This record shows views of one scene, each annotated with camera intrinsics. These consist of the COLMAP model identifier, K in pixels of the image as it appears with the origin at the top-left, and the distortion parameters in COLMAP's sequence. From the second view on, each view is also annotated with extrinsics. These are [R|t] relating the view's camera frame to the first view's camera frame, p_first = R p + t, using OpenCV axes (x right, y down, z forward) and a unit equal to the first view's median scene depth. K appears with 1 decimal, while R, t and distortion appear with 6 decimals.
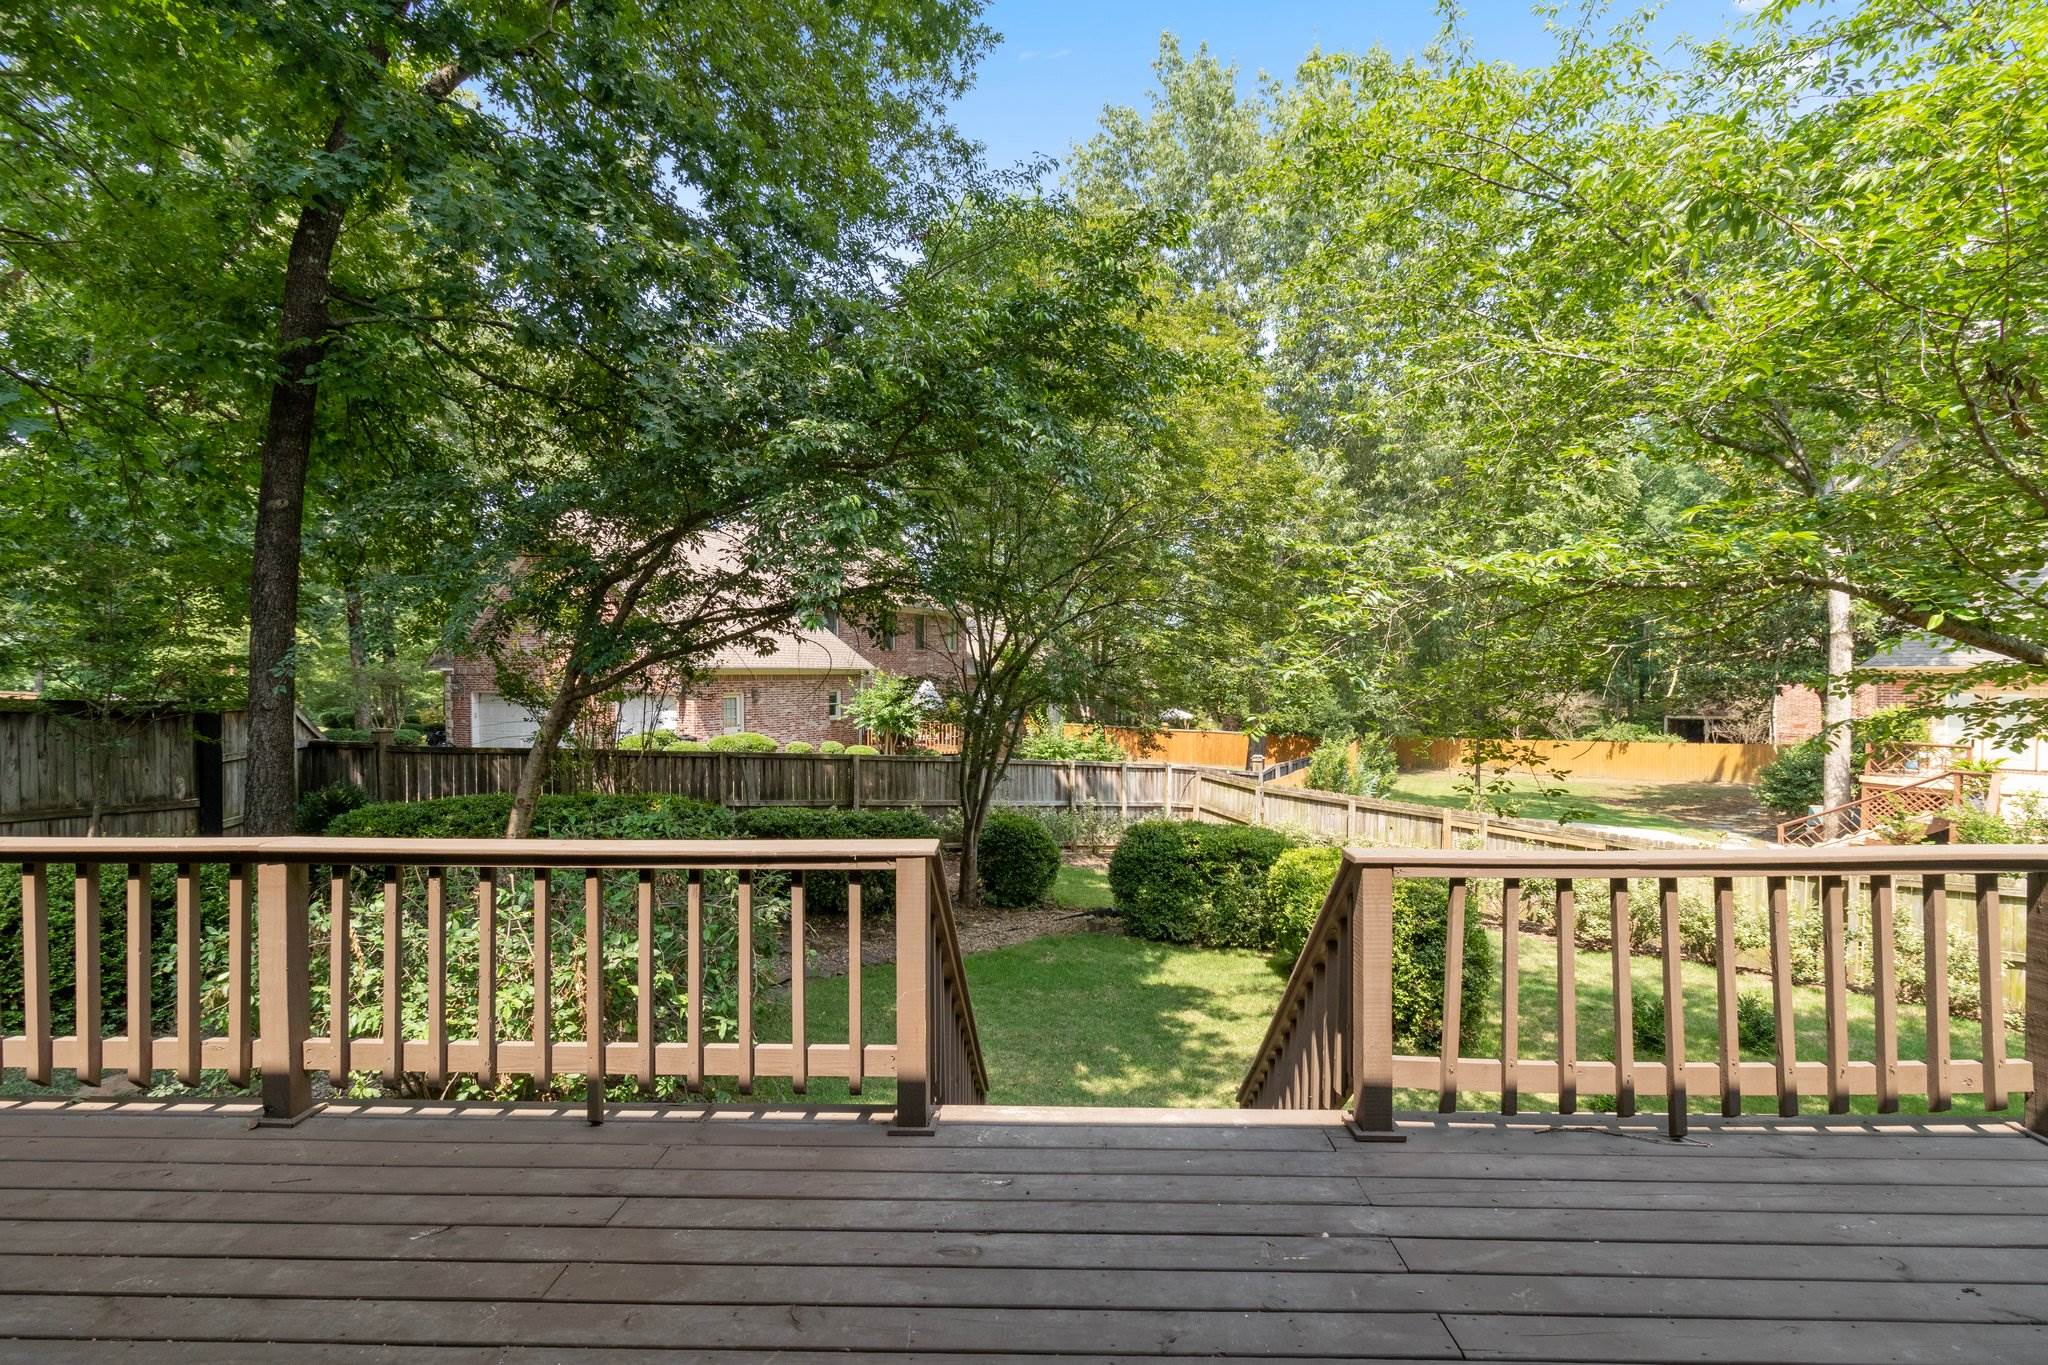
lens RADIAL K [[946.2, 0, 1010.0], [0, 946.2, 699.6], [0, 0, 1]] dist [0.002341, 0.000320]
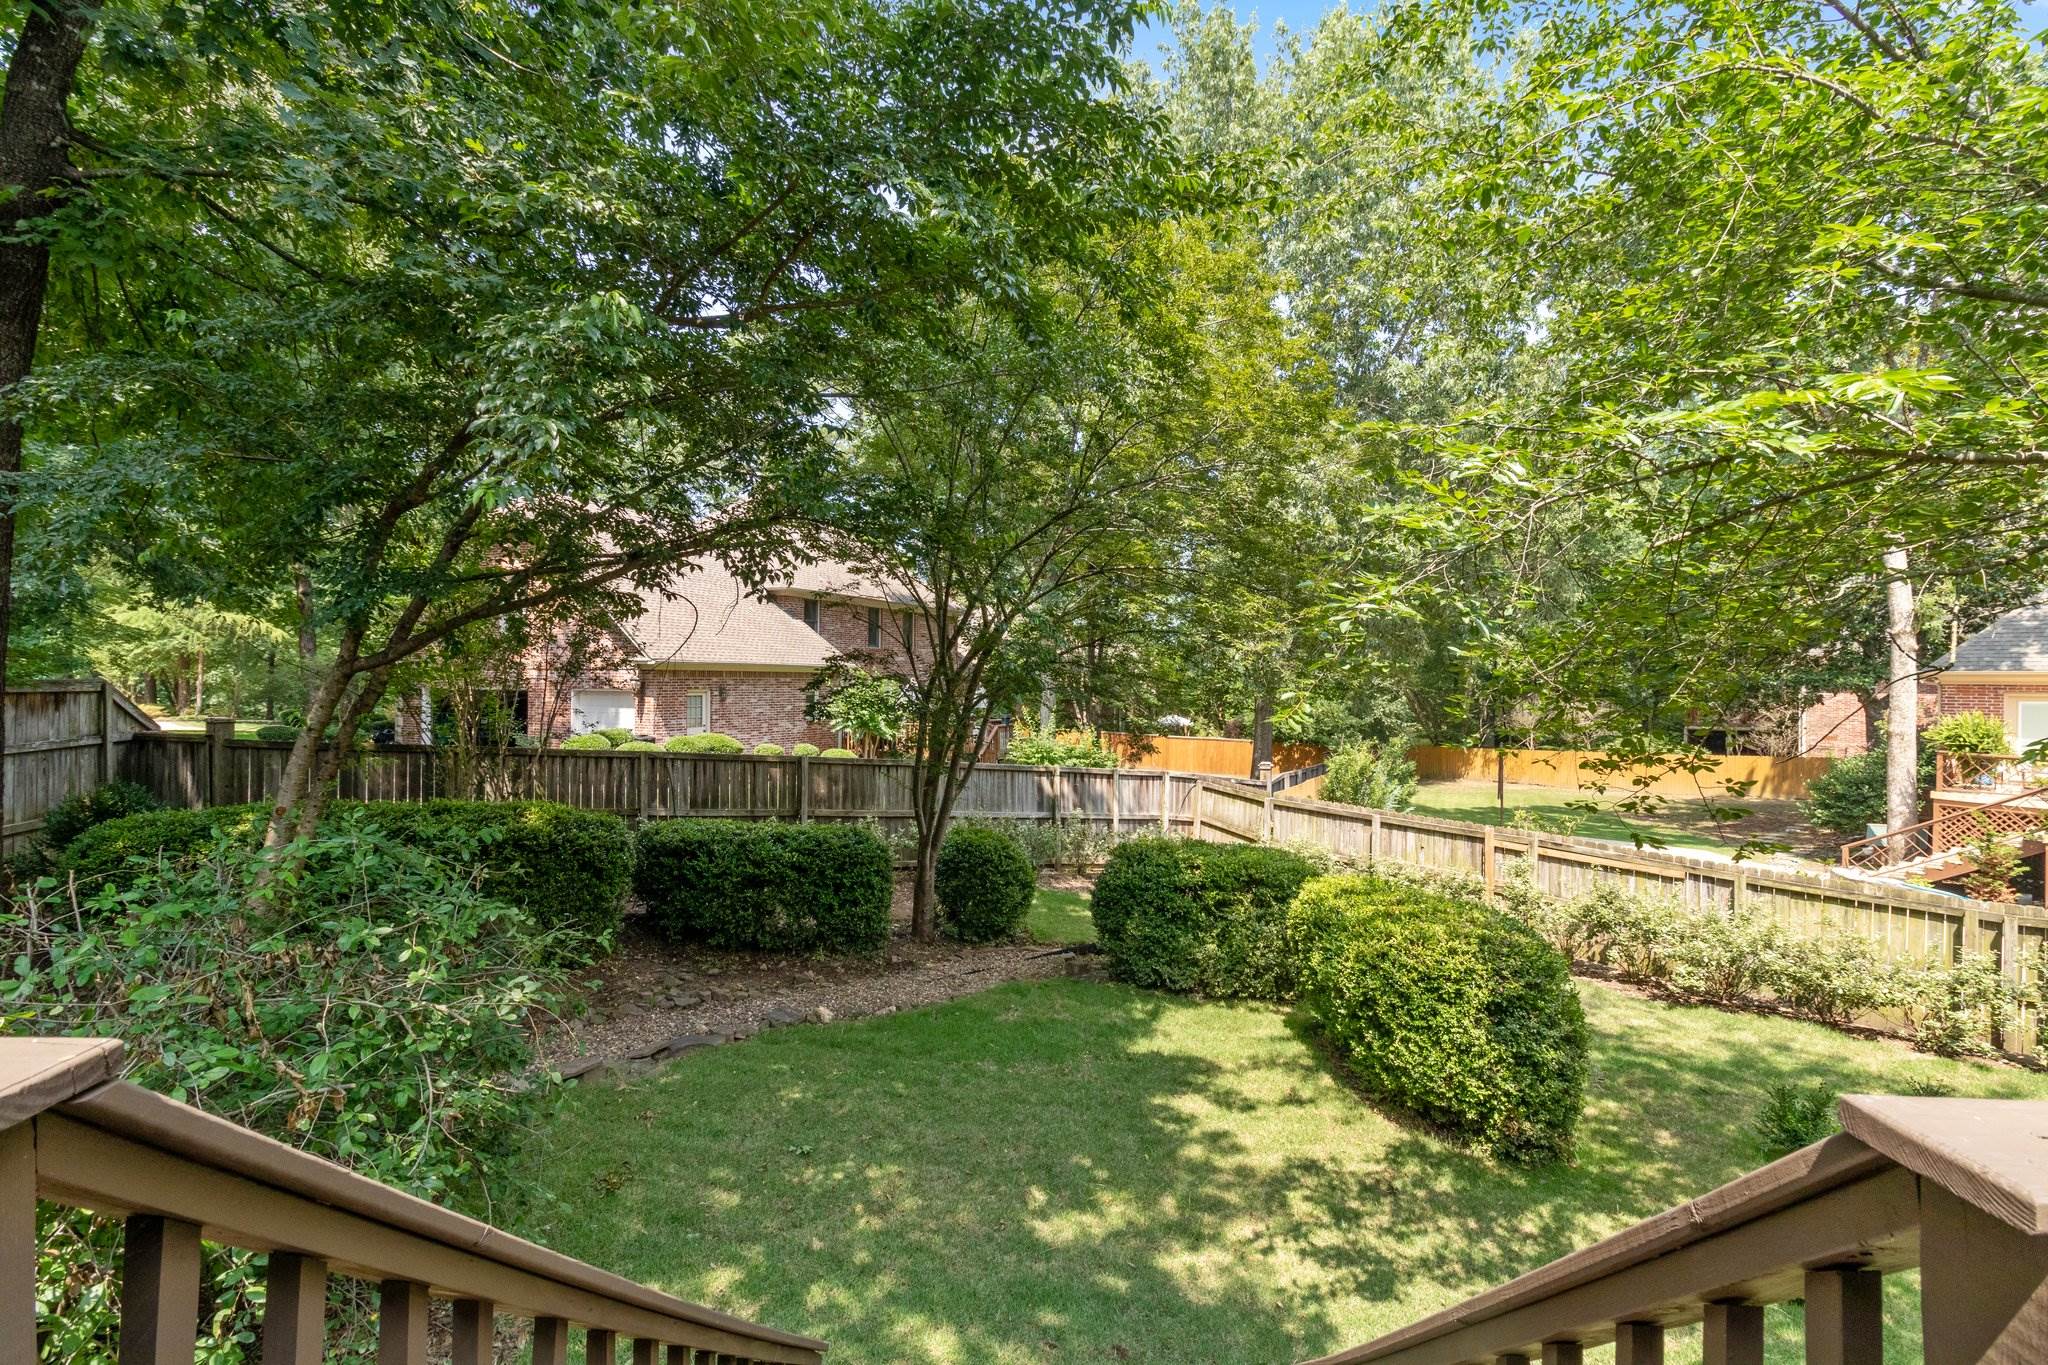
lens RADIAL K [[946.2, 0, 1032.2], [0, 946.2, 663.6], [0, 0, 1]] dist [0.002341, 0.000320]
pose [[0.999681, 0.012081, 0.022171, 0.026043], [-0.011063, 0.998905, -0.045453, 0.011112], [-0.022696, 0.045193, 0.998720, 0.137494]]
